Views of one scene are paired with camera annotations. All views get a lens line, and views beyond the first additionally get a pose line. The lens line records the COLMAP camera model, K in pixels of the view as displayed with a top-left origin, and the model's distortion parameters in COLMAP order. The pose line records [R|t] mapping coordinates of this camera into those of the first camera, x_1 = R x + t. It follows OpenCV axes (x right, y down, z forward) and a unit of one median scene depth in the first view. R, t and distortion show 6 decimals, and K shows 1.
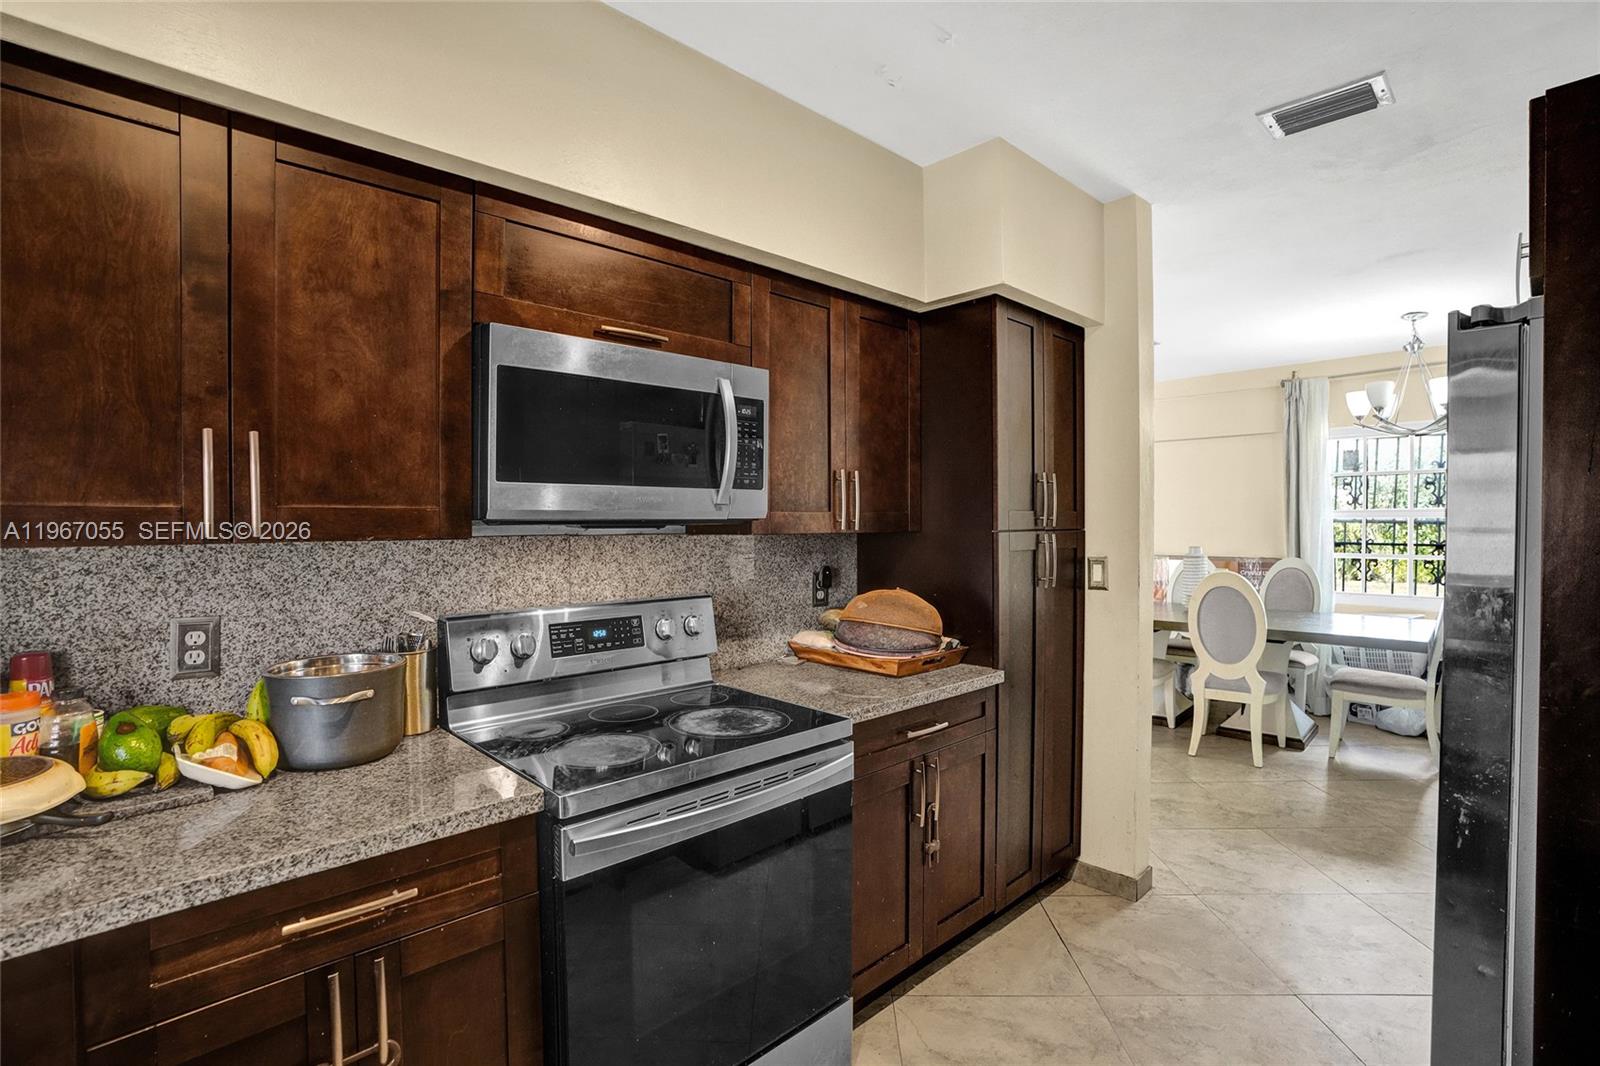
lens RADIAL K [[750.9, 0, 800.0], [0, 750.9, 533.0], [0, 0, 1]] dist [-0.047635, 0.015115]
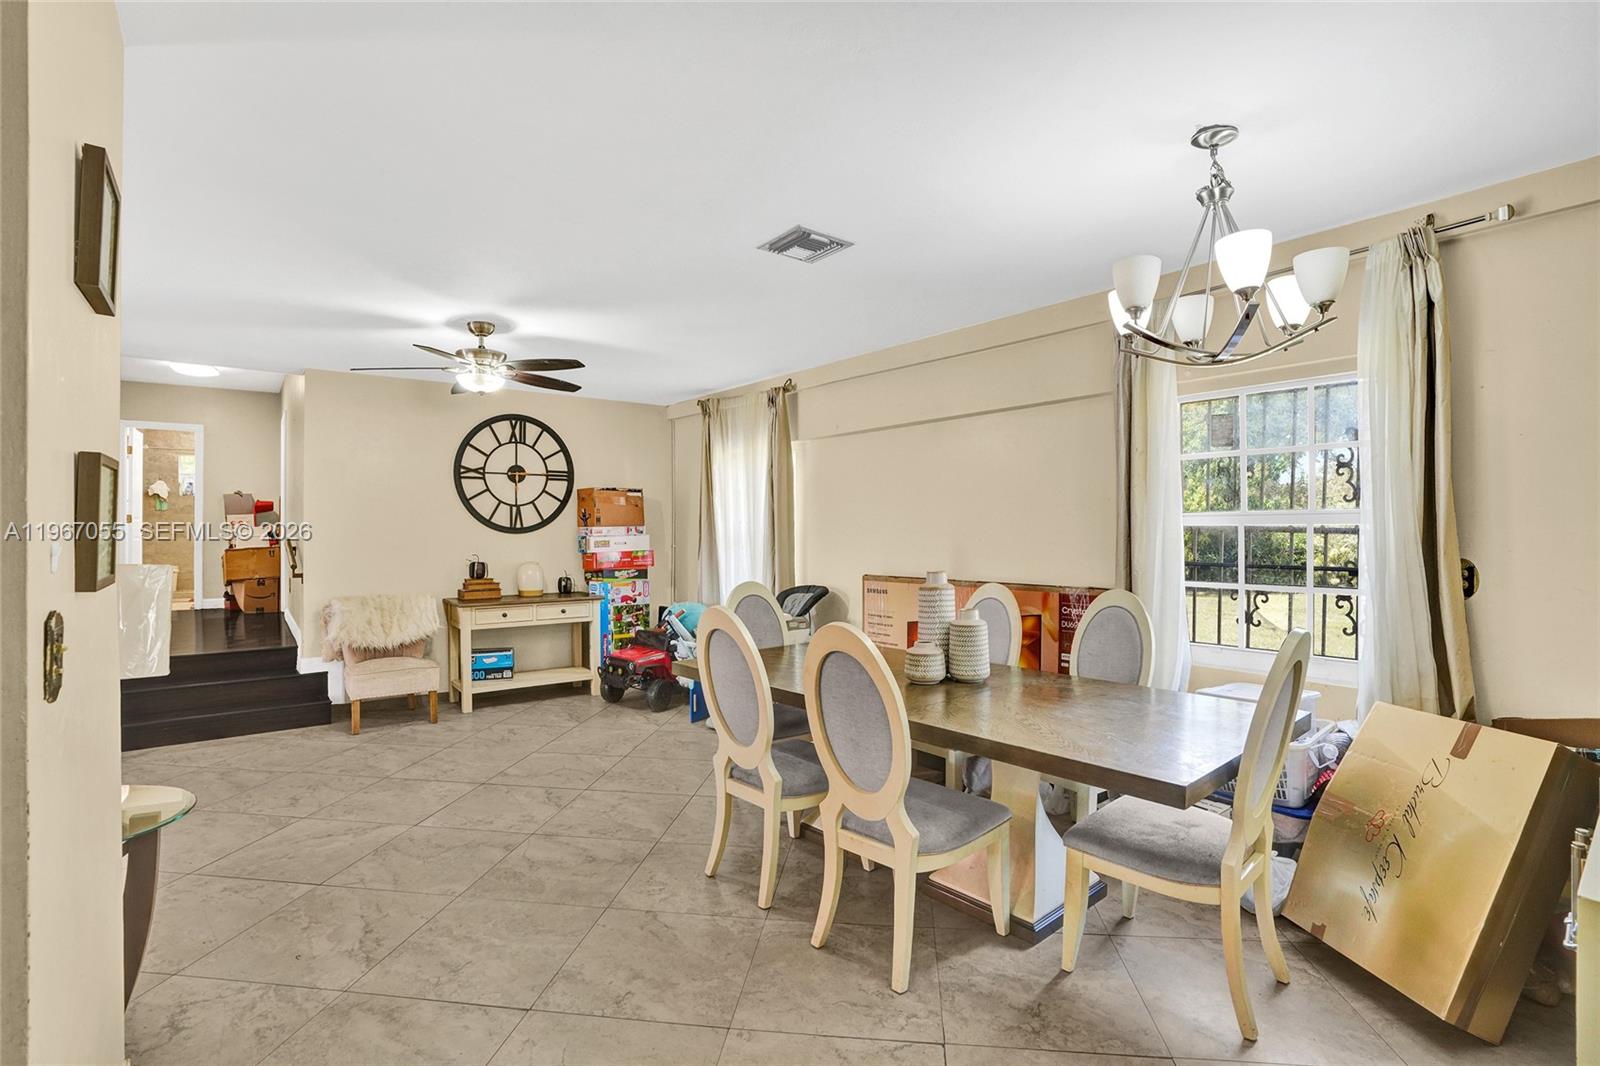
lens RADIAL K [[750.9, 0, 800.0], [0, 750.9, 533.0], [0, 0, 1]] dist [-0.047635, 0.015115]
pose [[0.995000, -0.003786, -0.099804, 0.612929], [0.001757, 0.999790, -0.020413, -0.001487], [0.099860, 0.020135, 0.994798, 0.459827]]
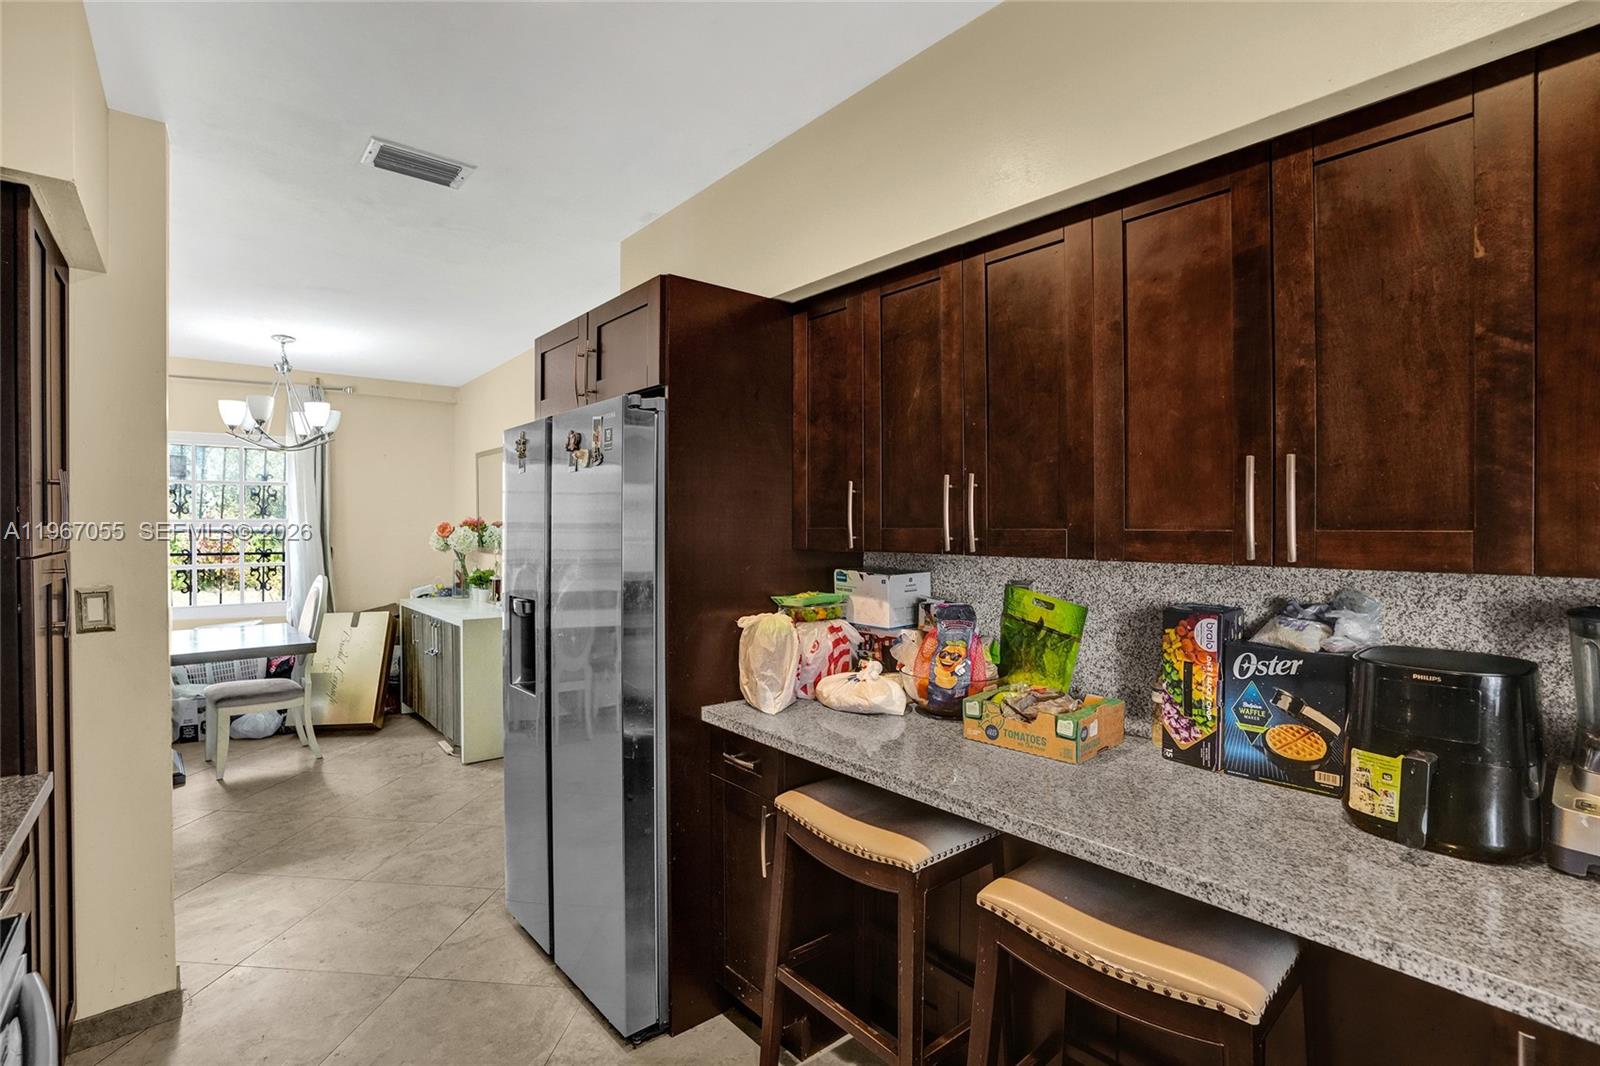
lens RADIAL K [[750.9, 0, 800.0], [0, 750.9, 533.0], [0, 0, 1]] dist [-0.047635, 0.015115]
pose [[0.072114, -0.014820, 0.997286, -0.176979], [0.026445, 0.999567, 0.012941, -0.007773], [-0.997046, 0.025440, 0.072475, 0.177575]]
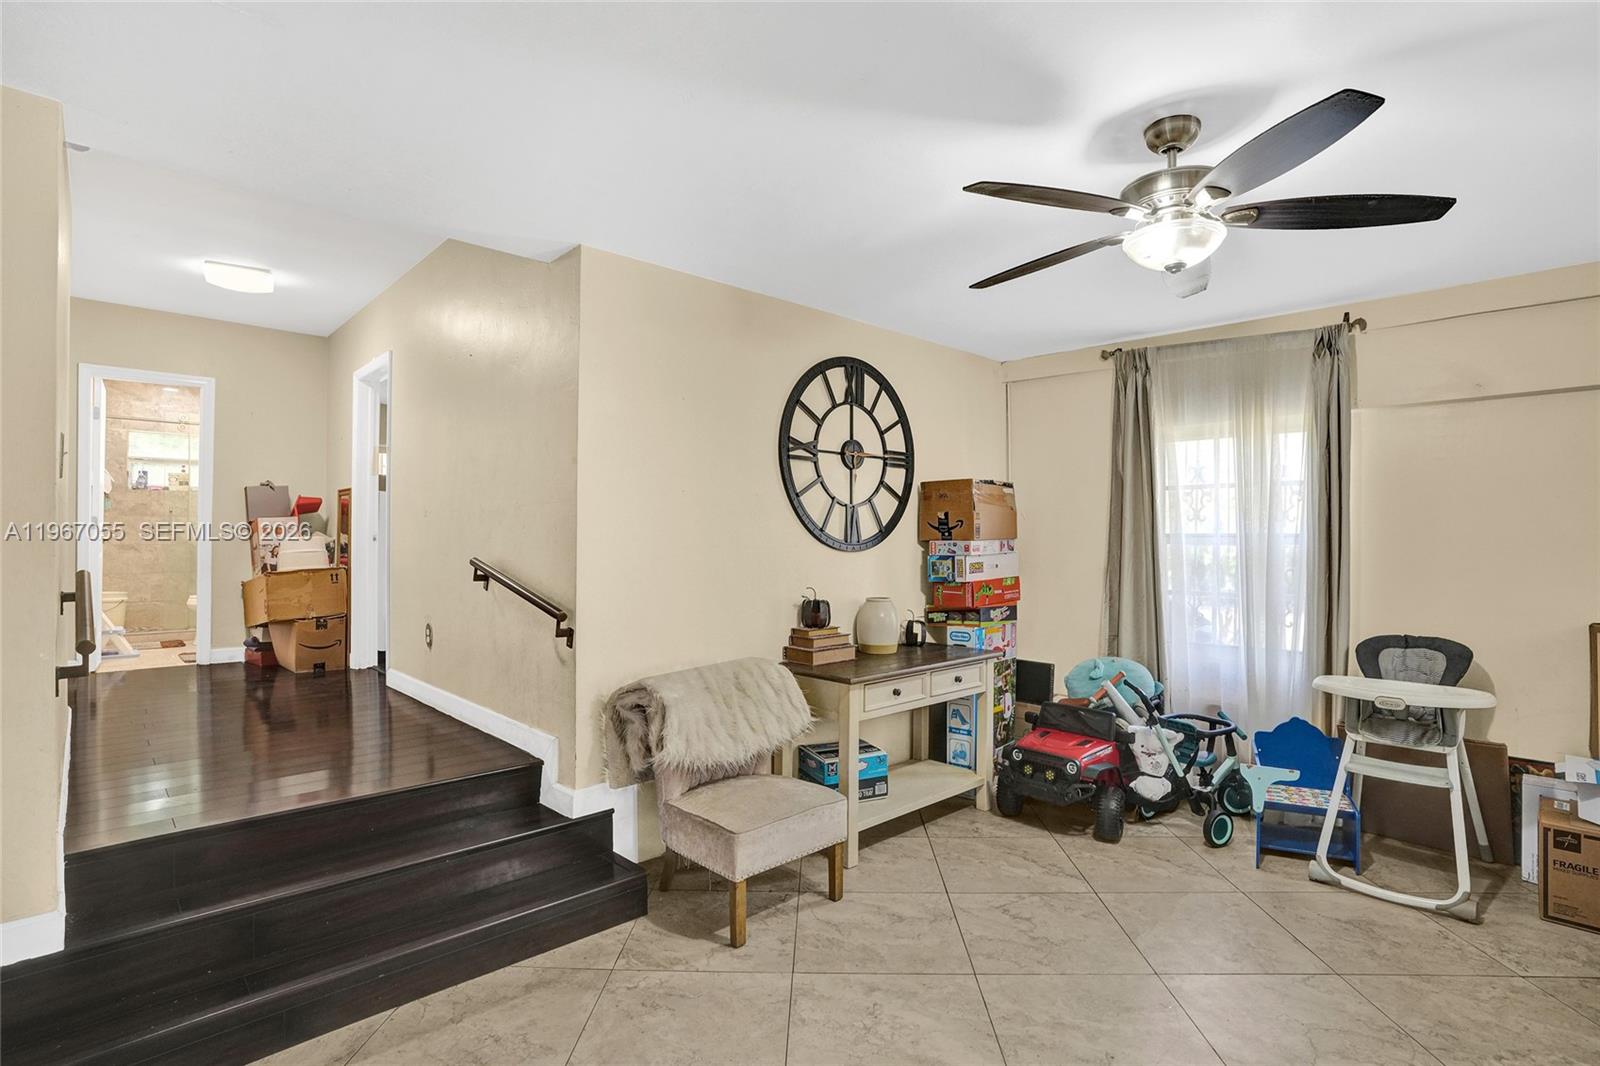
lens RADIAL K [[786.4, 0, 813.0], [0, 786.4, 539.4], [0, 0, 1]] dist [-0.035449, 0.000714]
pose [[0.999905, -0.000077, 0.013811, -0.164807], [0.000405, 0.999719, -0.023697, -0.023466], [-0.013805, 0.023700, 0.999624, 0.921086]]
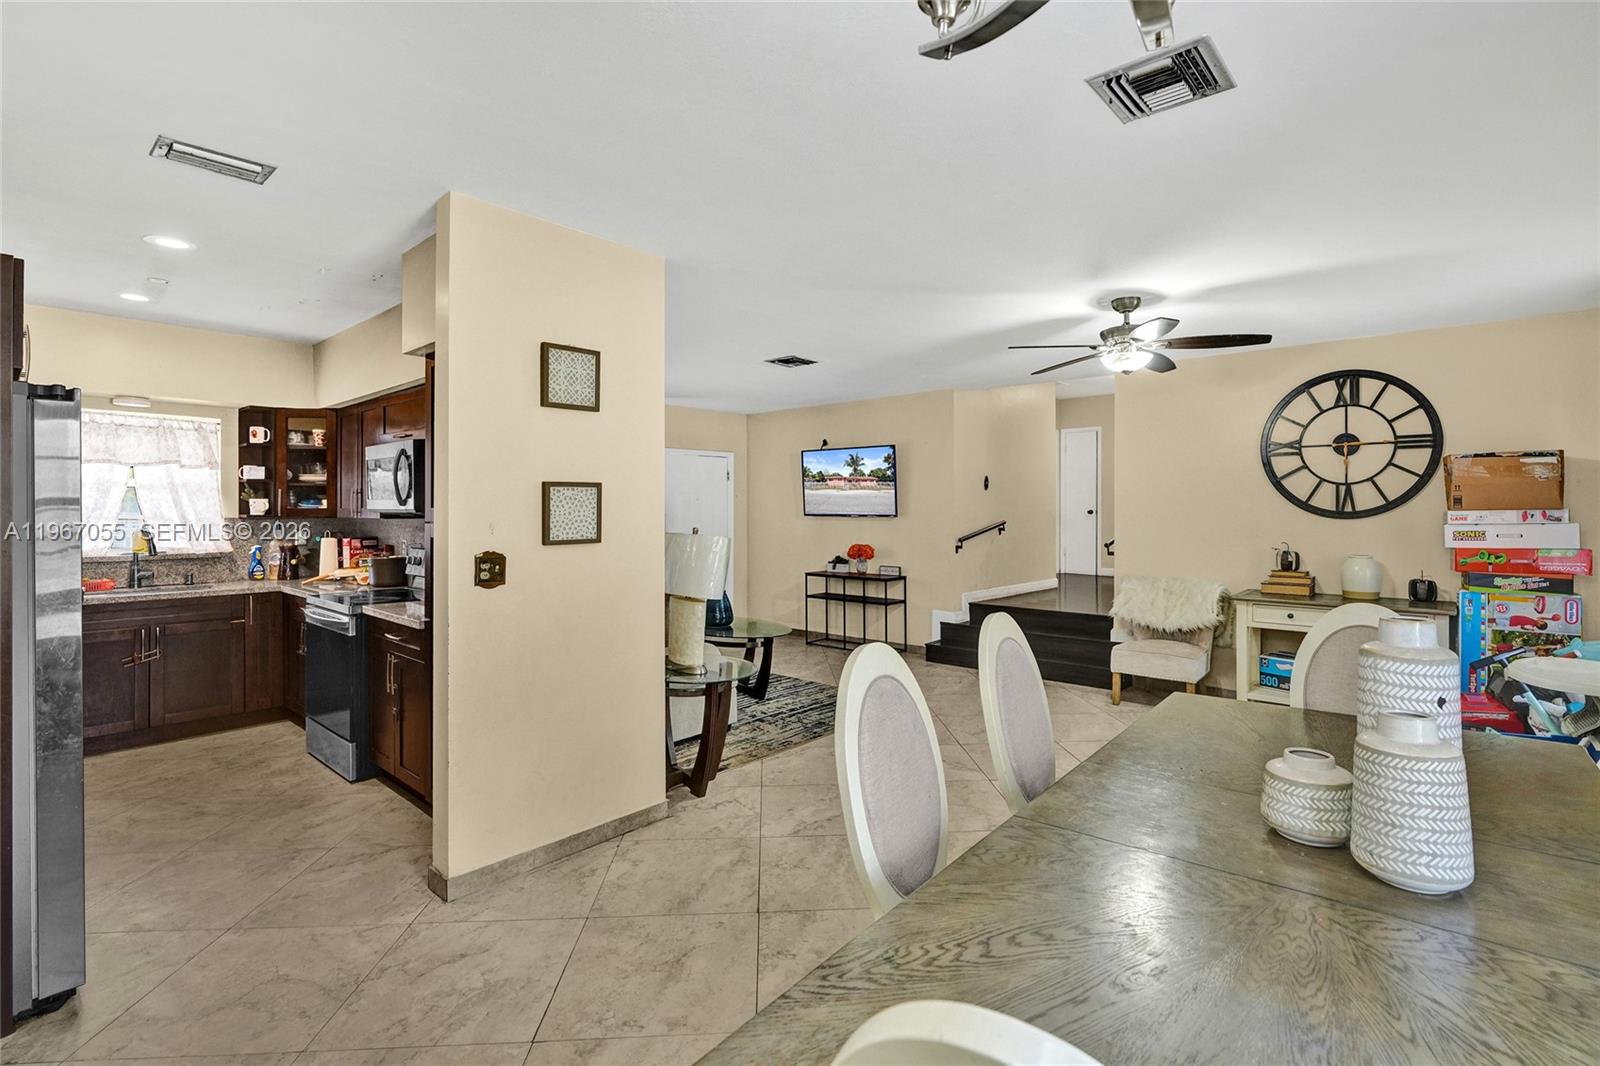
lens RADIAL K [[733.3, 0, 812.5], [0, 733.3, 508.8], [0, 0, 1]] dist [-0.000106, -0.000427]
pose [[0.089841, -0.003993, -0.995948, 0.995079], [-0.024279, 0.999686, -0.006198, -0.020196], [0.995660, 0.024737, 0.089716, 0.932222]]
